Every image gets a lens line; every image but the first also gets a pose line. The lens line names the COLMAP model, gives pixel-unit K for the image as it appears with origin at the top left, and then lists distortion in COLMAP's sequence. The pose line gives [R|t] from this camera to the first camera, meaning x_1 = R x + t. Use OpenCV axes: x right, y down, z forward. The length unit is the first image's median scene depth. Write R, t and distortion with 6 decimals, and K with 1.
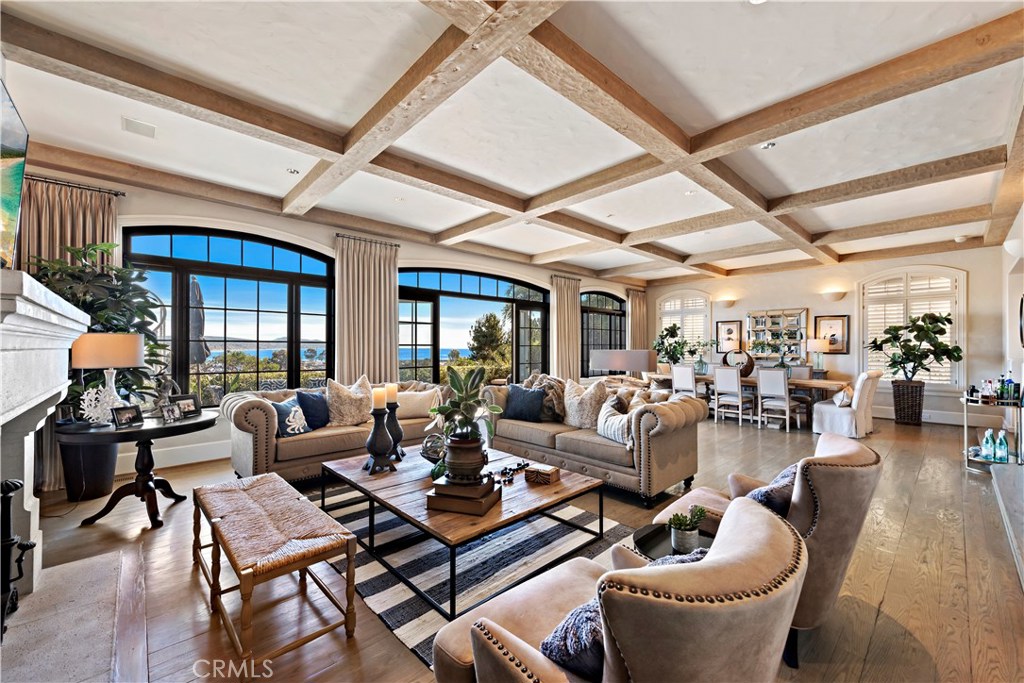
lens RADIAL K [[407.7, 0, 509.3], [0, 407.7, 347.3], [0, 0, 1]] dist [0.009366, -0.000466]
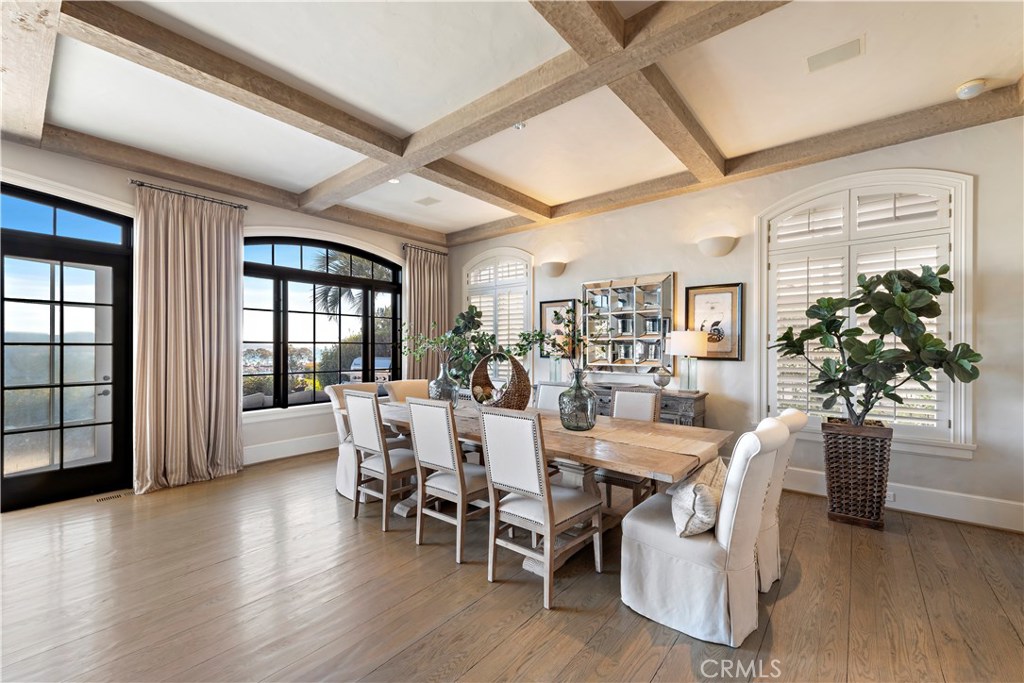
lens RADIAL K [[412.5, 0, 513.1], [0, 412.5, 344.8], [0, 0, 1]] dist [0.011767, -0.002292]
pose [[0.991480, 0.001535, 0.130249, 0.544189], [-0.000957, 0.999989, -0.004497, -0.000304], [-0.130254, 0.004334, 0.991471, 0.602147]]
